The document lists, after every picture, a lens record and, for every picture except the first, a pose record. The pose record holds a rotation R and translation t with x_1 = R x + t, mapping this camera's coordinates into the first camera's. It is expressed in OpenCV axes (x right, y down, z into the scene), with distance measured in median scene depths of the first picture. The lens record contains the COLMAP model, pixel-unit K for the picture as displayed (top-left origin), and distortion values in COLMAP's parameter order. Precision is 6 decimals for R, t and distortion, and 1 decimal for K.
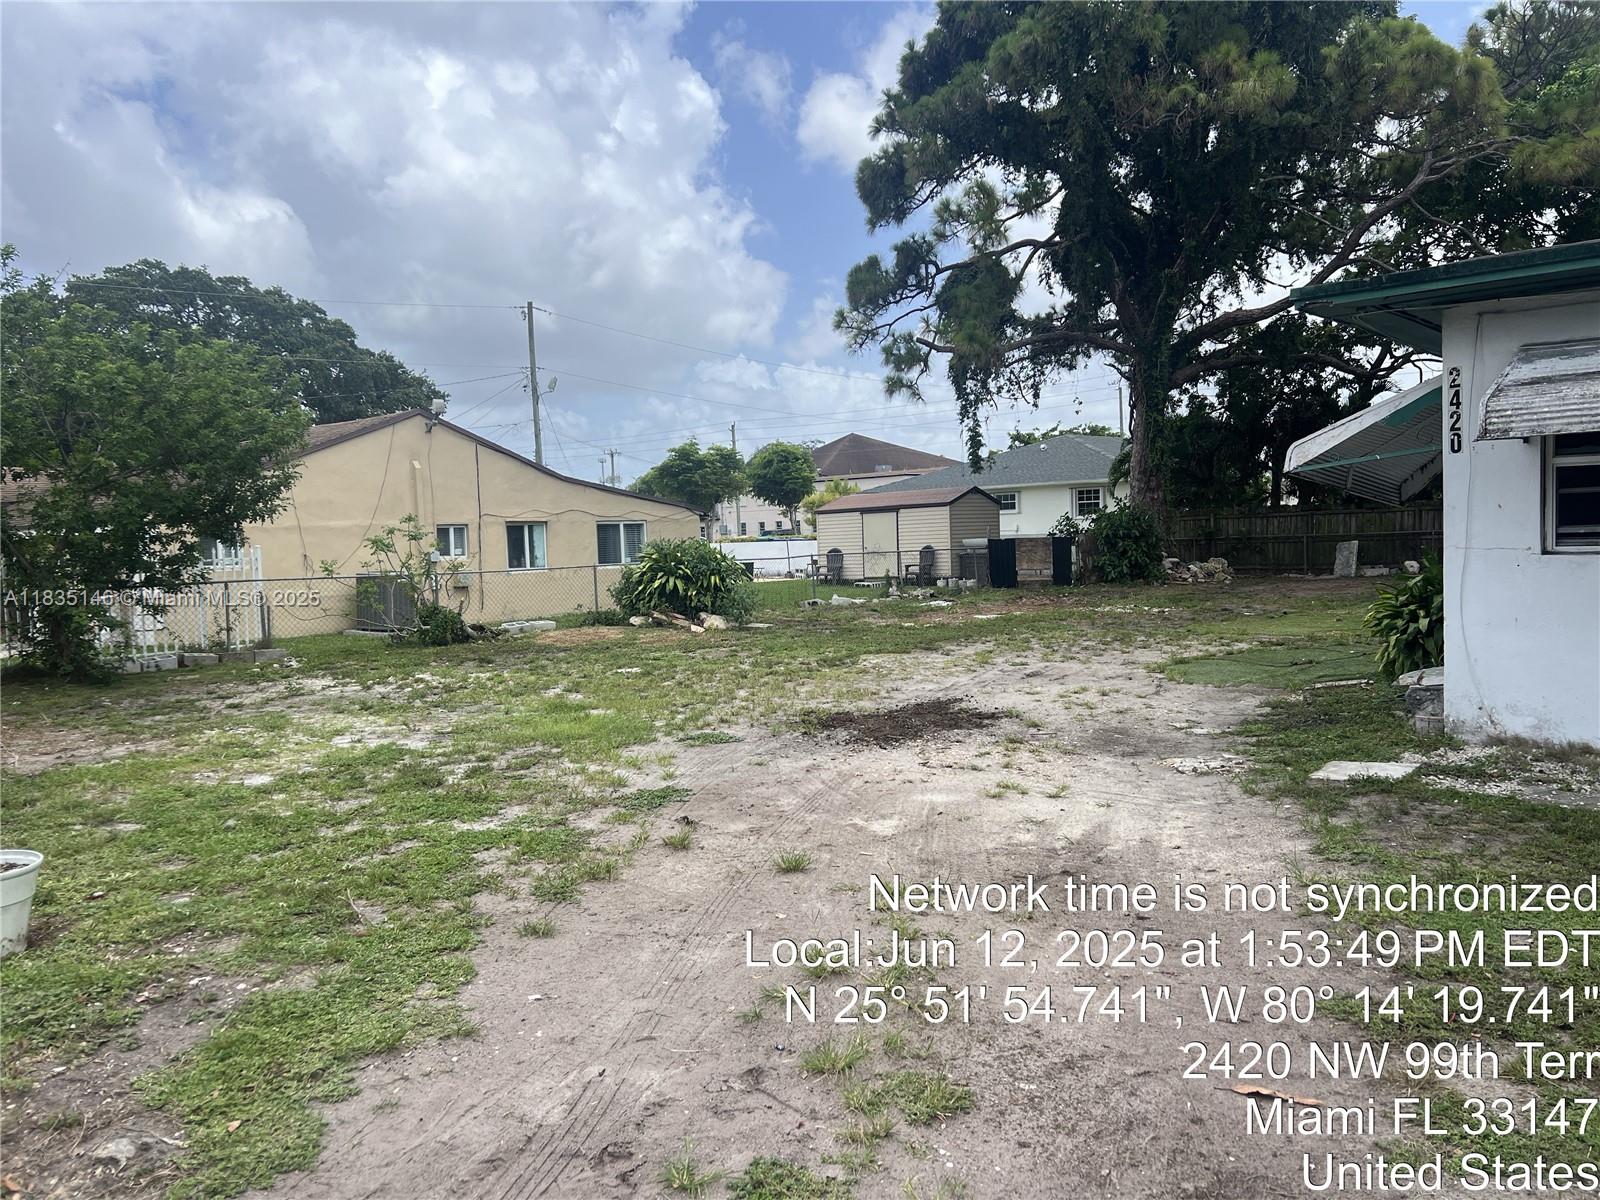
lens RADIAL K [[1178.2, 0, 798.5], [0, 1178.2, 628.7], [0, 0, 1]] dist [0.033580, -0.044632]
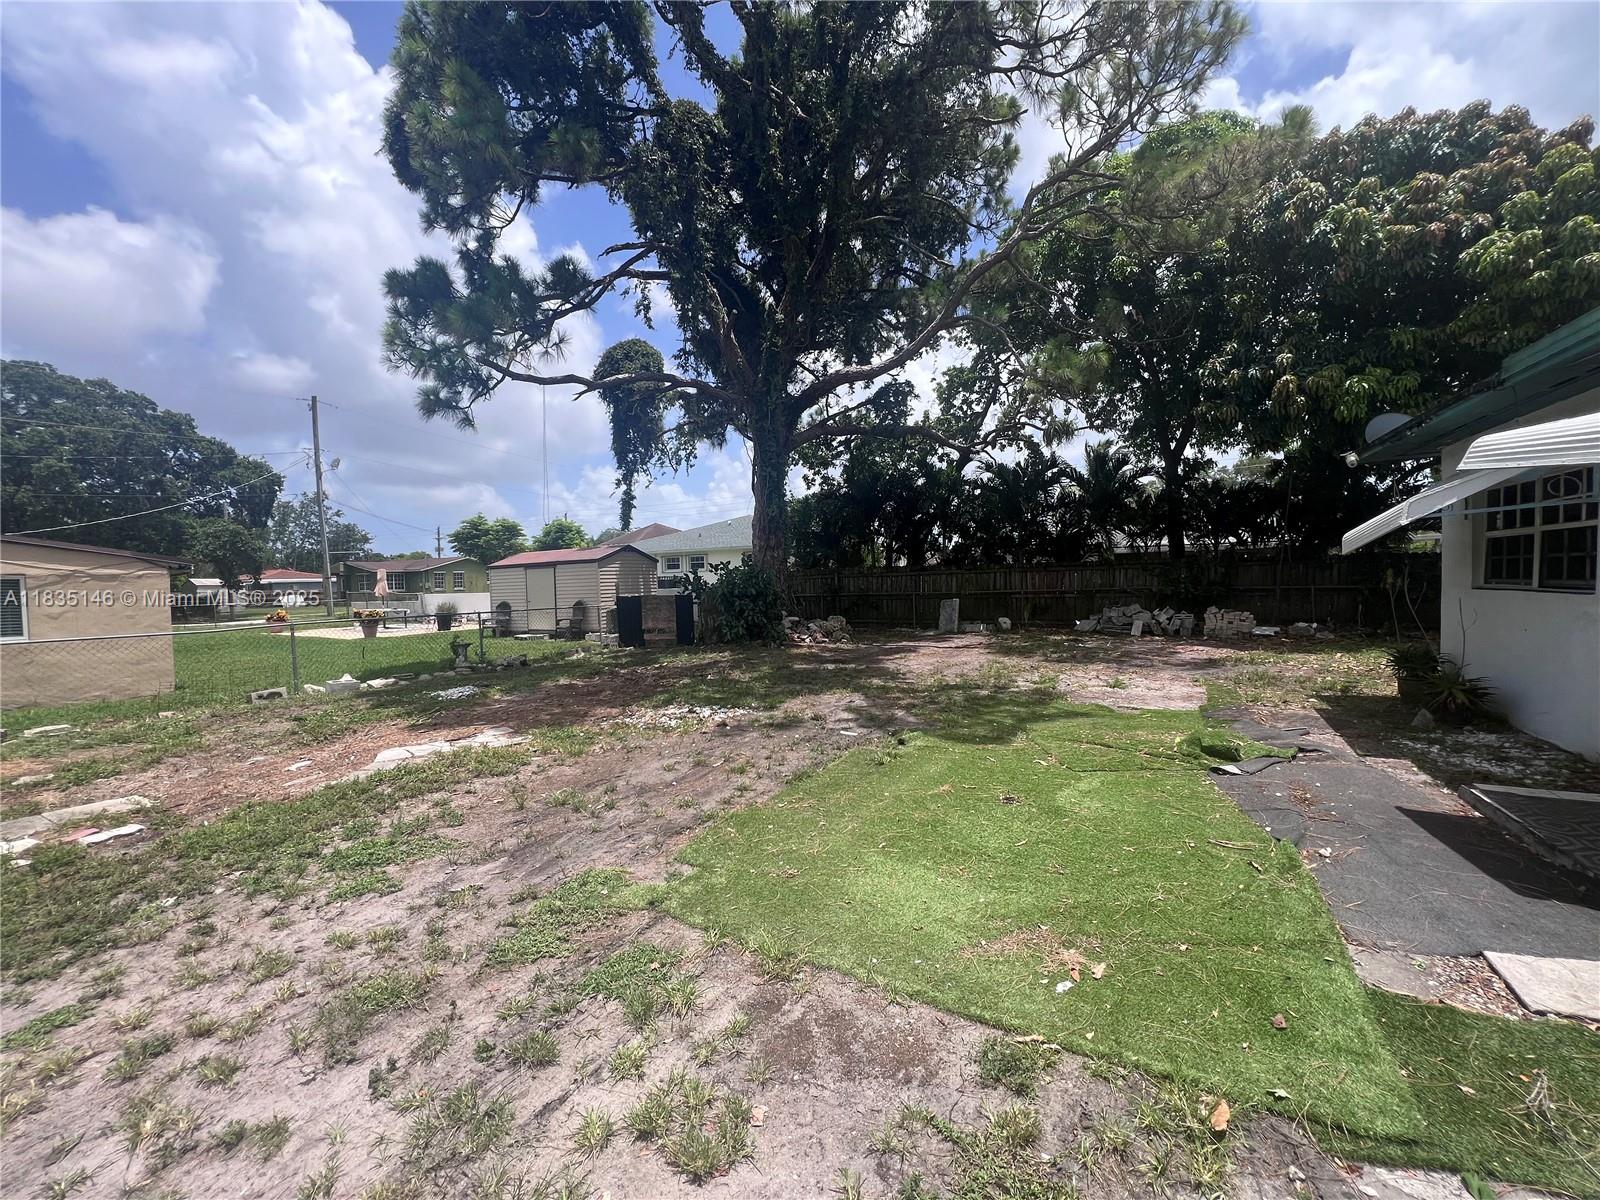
lens RADIAL K [[640.7, 0, 800.7], [0, 640.7, 604.2], [0, 0, 1]] dist [-0.000408, 0.000044]
pose [[0.970553, -0.001990, 0.240880, 0.235516], [0.013357, 0.998872, -0.045567, -0.056212], [-0.240517, 0.047442, 0.969485, 0.580579]]
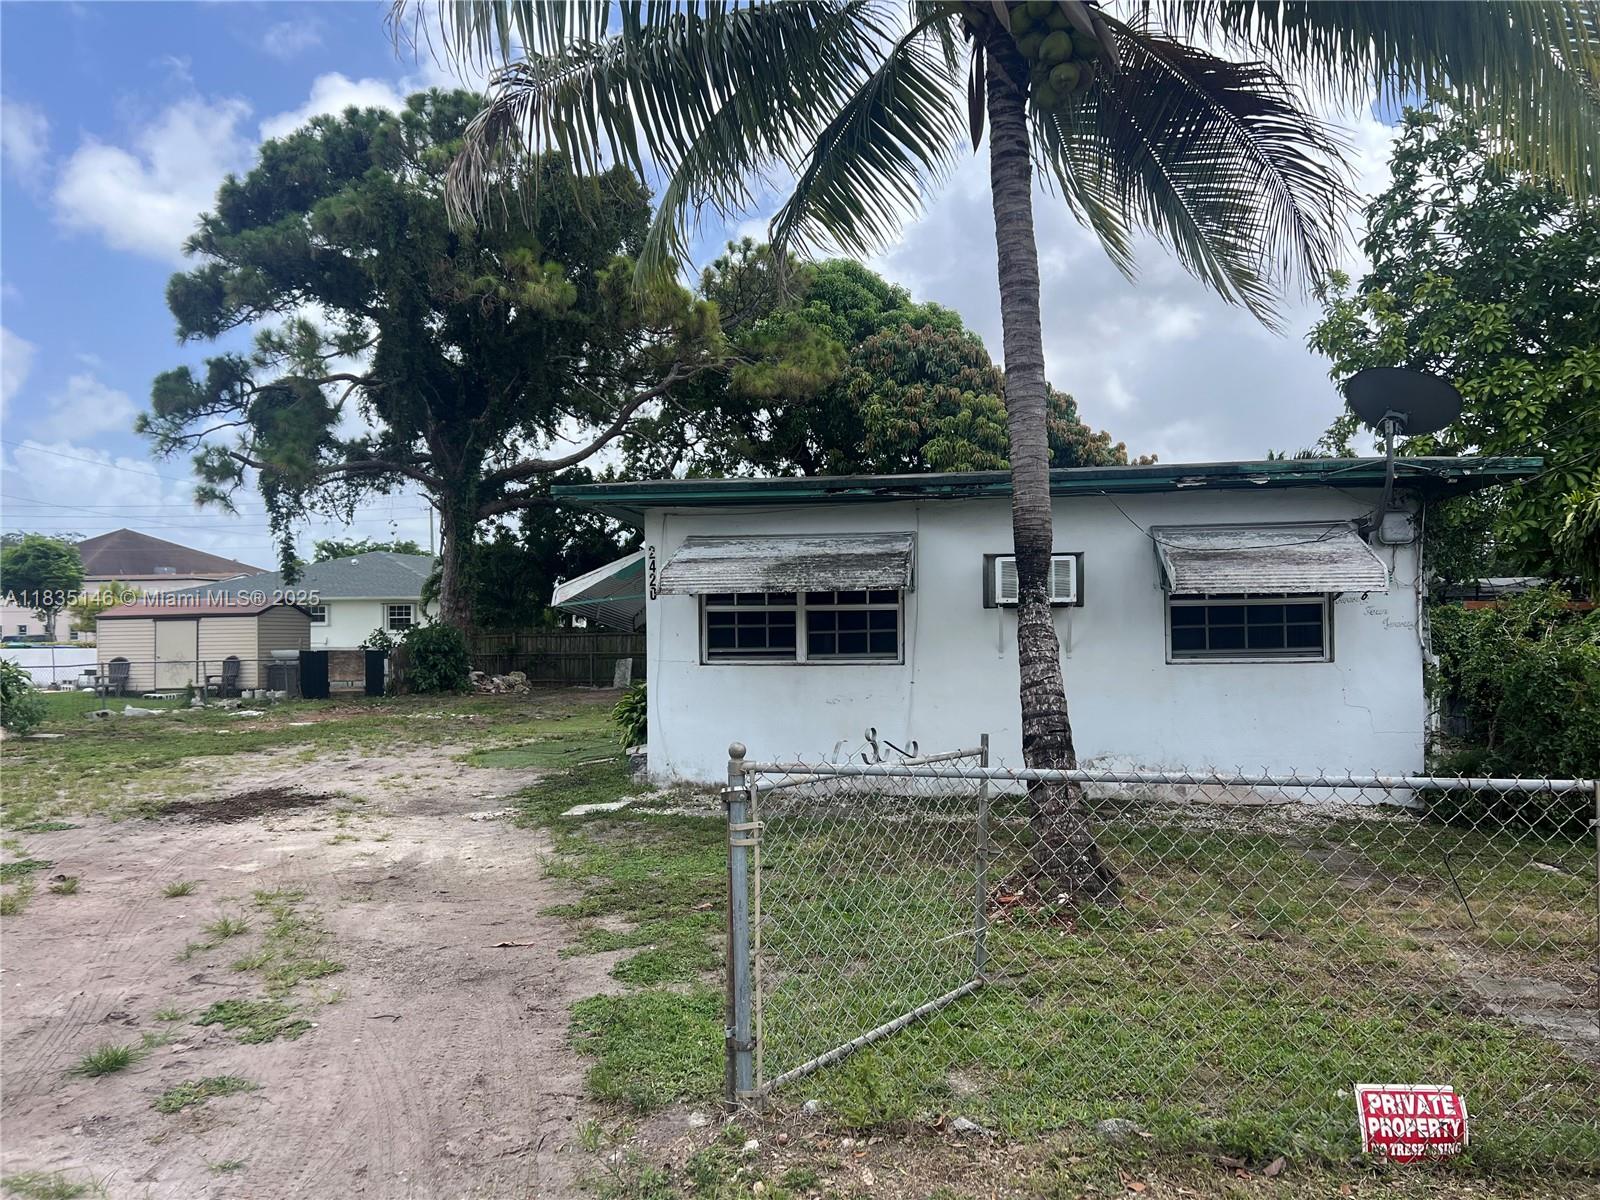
lens RADIAL K [[1178.2, 0, 807.1], [0, 1178.2, 611.6], [0, 0, 1]] dist [0.033580, -0.044632]
pose [[0.839845, 0.038552, 0.541456, -0.033738], [0.022437, 0.994157, -0.105586, 0.010494], [-0.542362, 0.100825, 0.834073, -0.120982]]
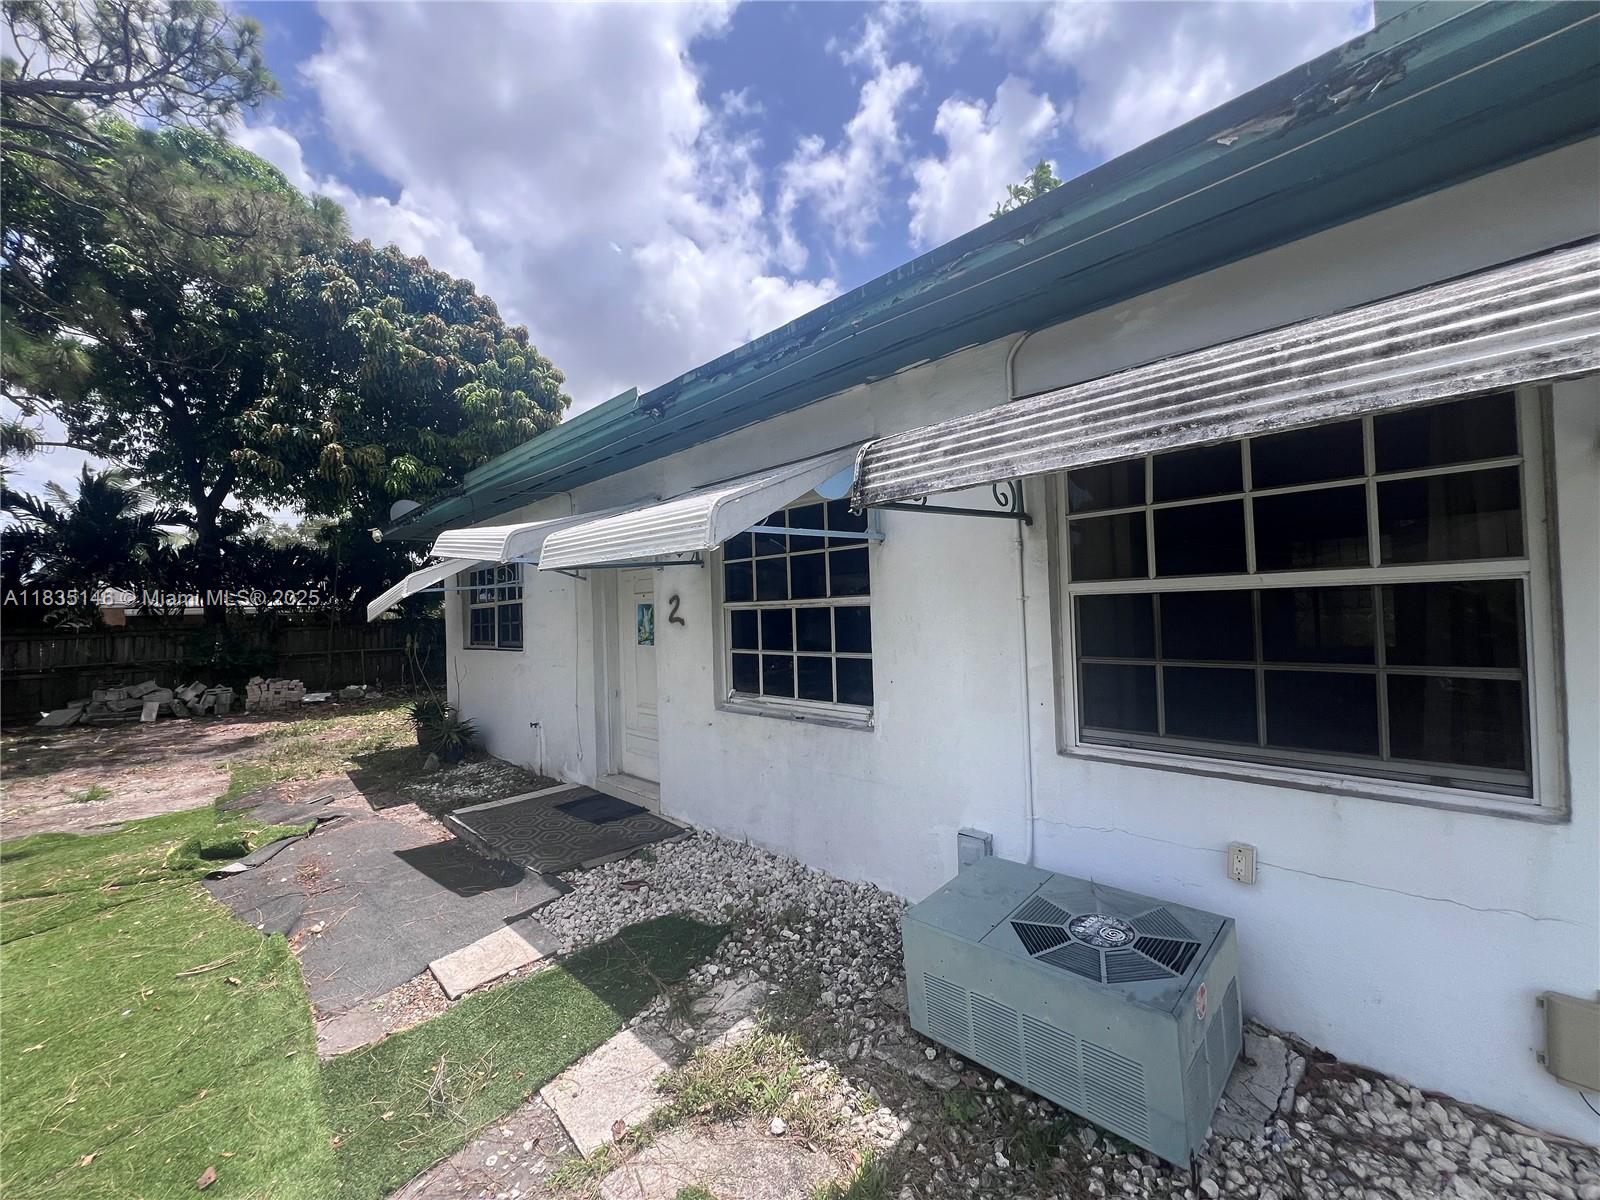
lens RADIAL K [[640.7, 0, 800.3], [0, 640.7, 602.6], [0, 0, 1]] dist [-0.000408, 0.000044]
pose [[0.073643, 0.045421, 0.996250, 0.248116], [0.113632, 0.992074, -0.053631, -0.057220], [-0.990790, 0.117155, 0.067898, 0.570260]]
